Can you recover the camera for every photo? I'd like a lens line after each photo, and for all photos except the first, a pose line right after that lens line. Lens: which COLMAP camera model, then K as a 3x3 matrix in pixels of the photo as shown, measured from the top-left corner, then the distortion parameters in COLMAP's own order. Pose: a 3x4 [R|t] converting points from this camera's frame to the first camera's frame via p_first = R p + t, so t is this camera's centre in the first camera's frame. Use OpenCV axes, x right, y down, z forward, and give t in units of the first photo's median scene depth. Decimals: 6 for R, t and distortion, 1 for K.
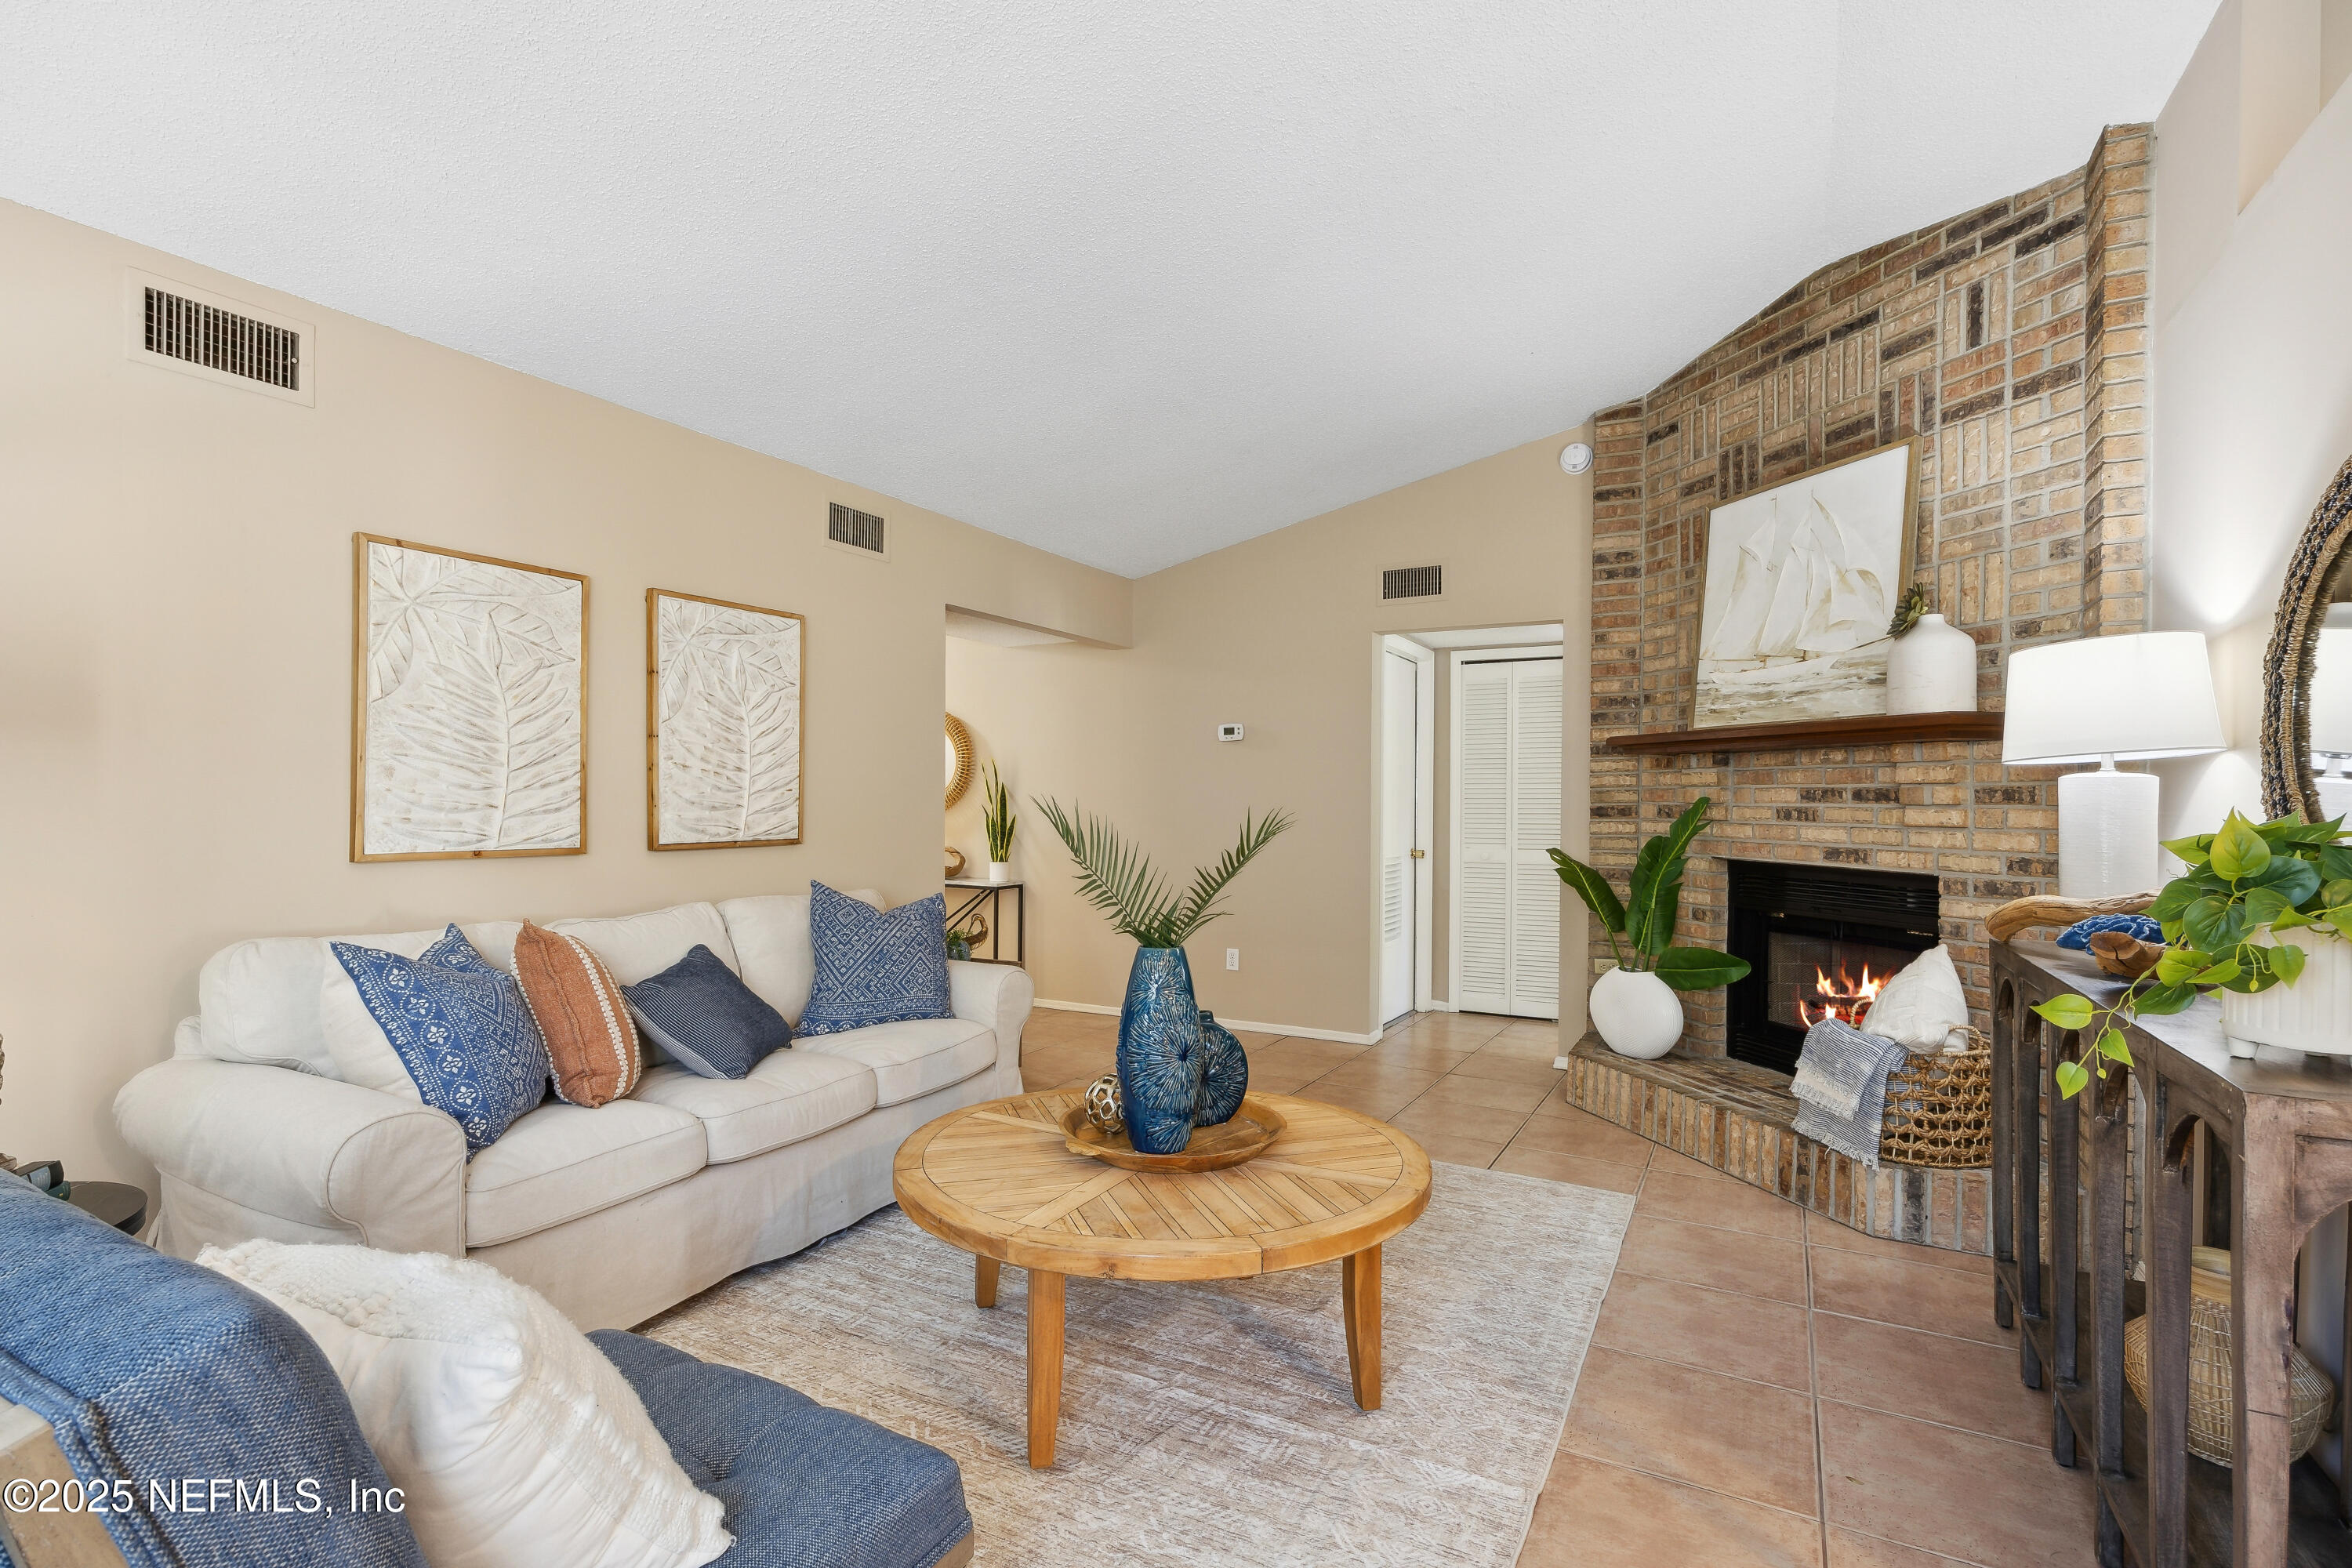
lens RADIAL K [[1119.5, 0, 1170.5], [0, 1119.5, 789.0], [0, 0, 1]] dist [-0.003032, -0.000087]
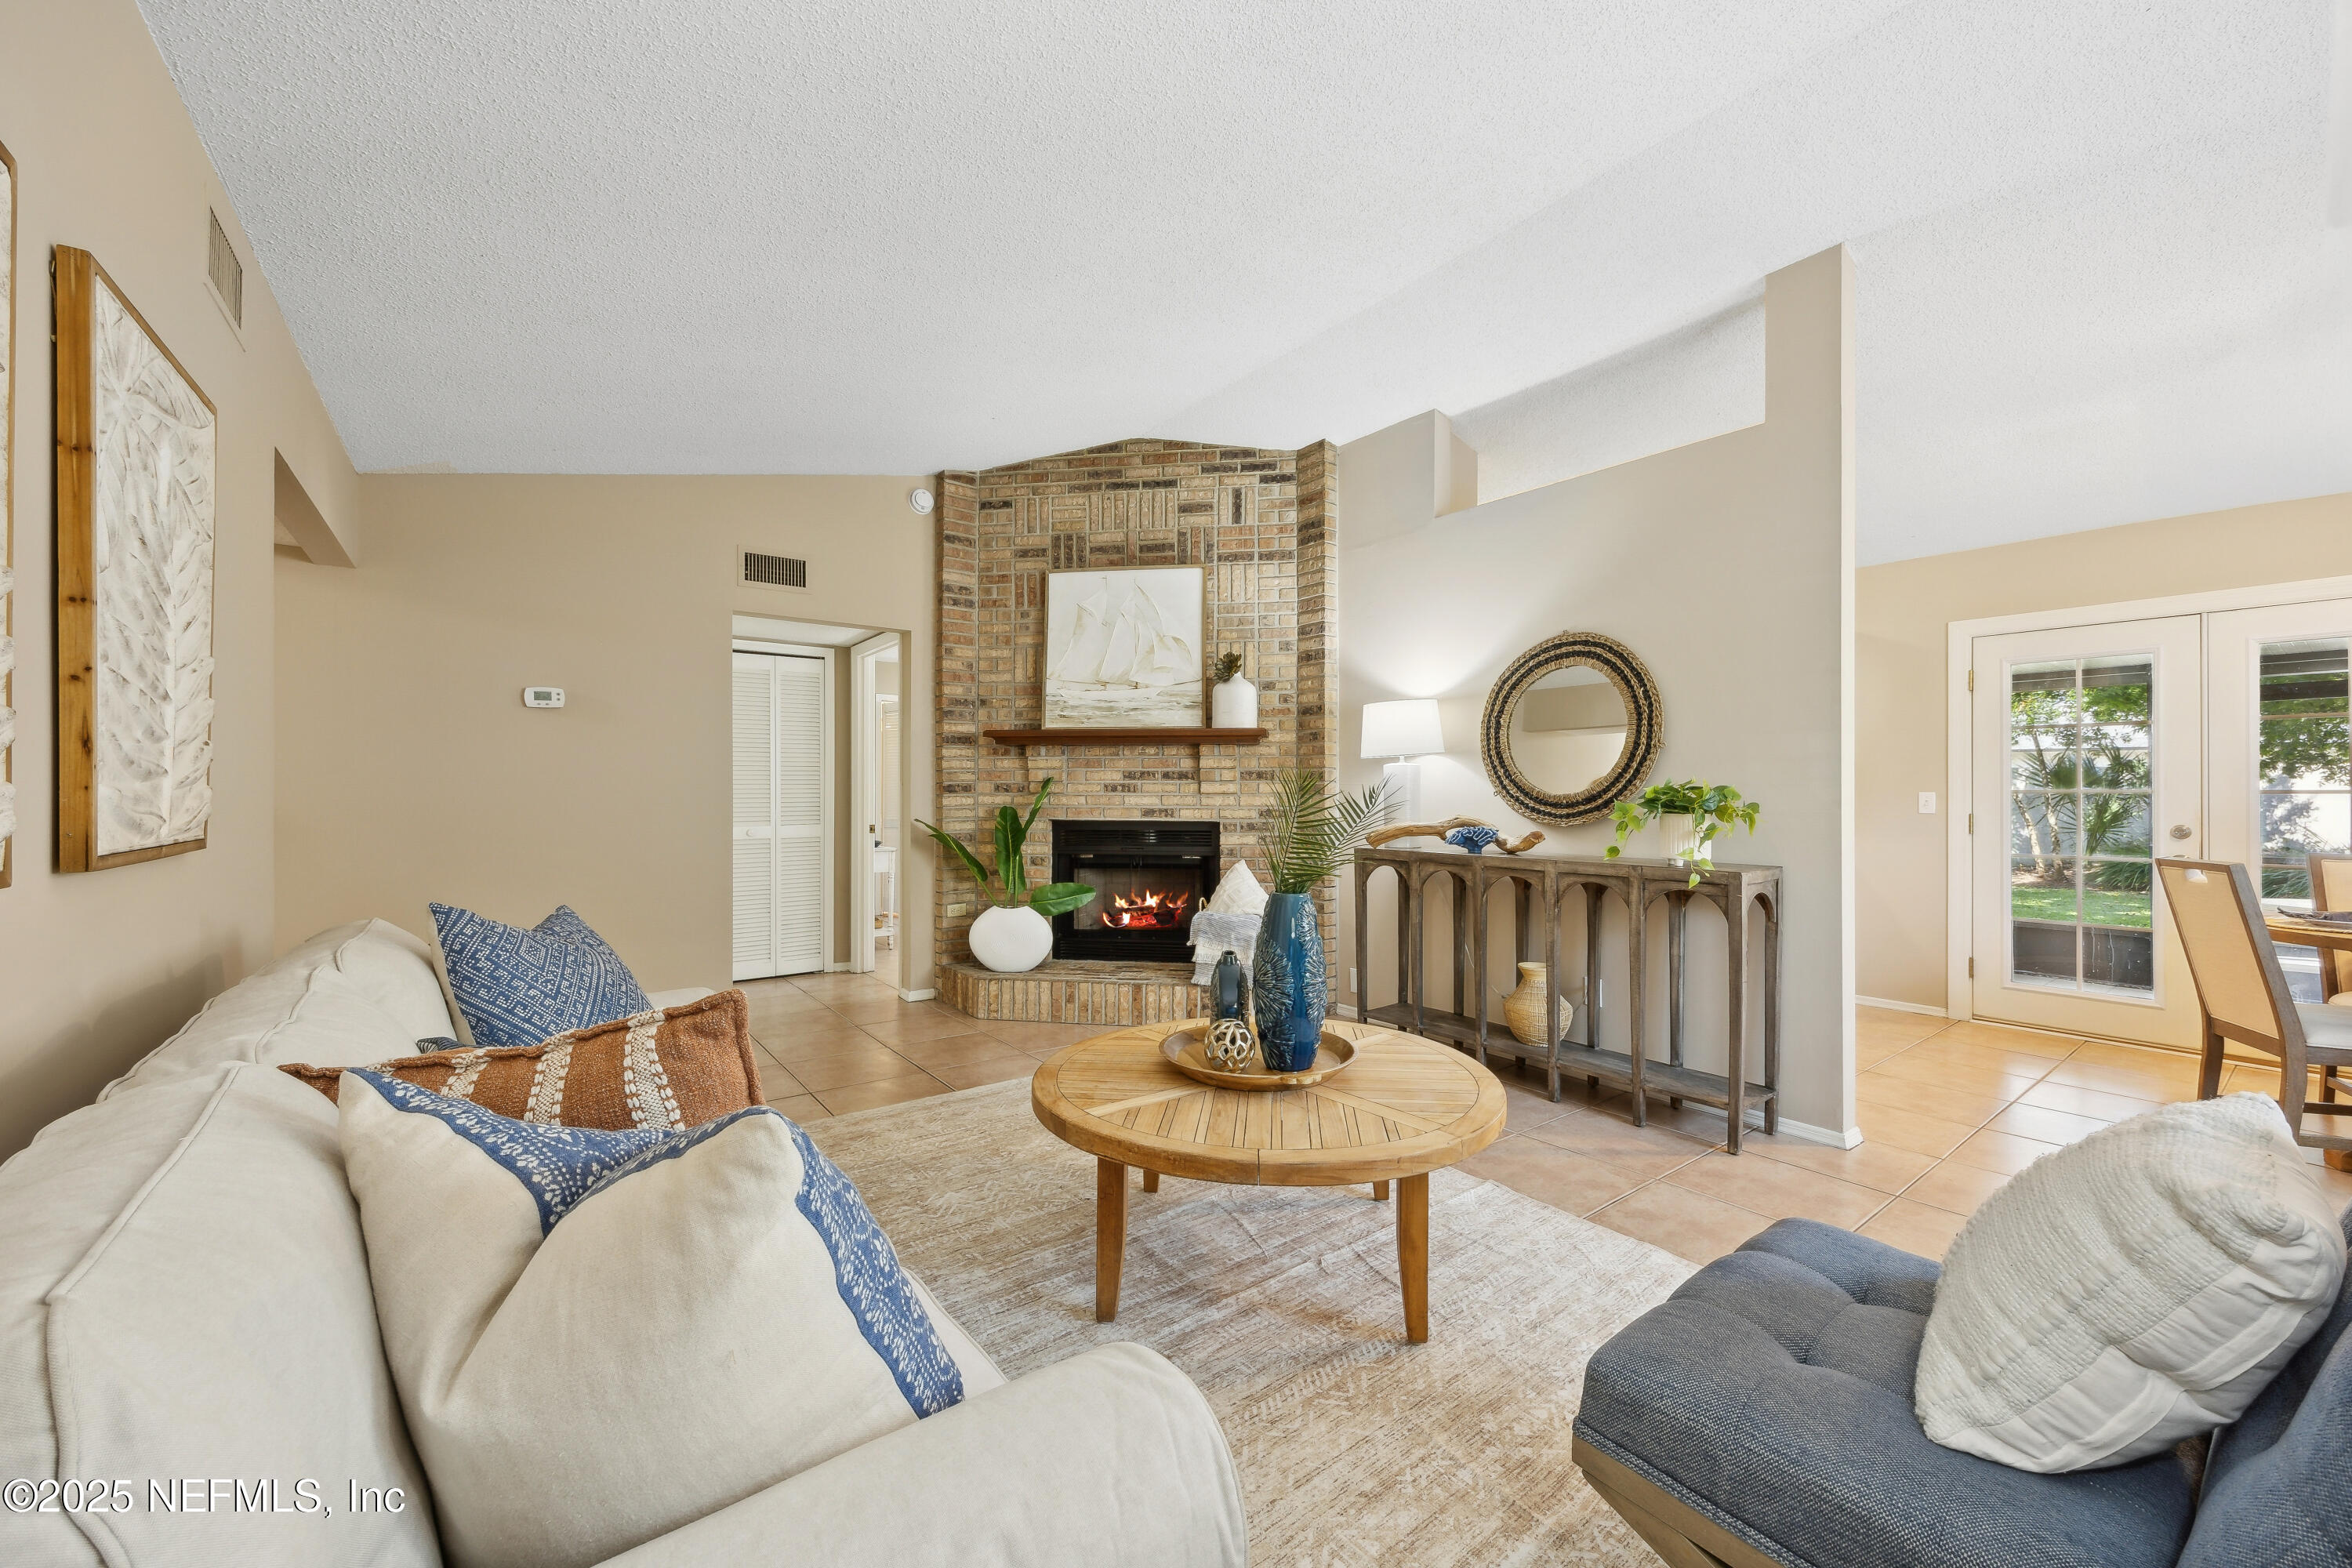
lens RADIAL K [[902.3, 0, 1178.3], [0, 902.3, 782.8], [0, 0, 1]] dist [-0.008444, -0.000079]
pose [[0.401934, 0.004177, 0.915659, -0.531540], [-0.005172, 0.999984, -0.002292, 0.017719], [-0.915654, -0.003814, 0.401949, 0.425931]]
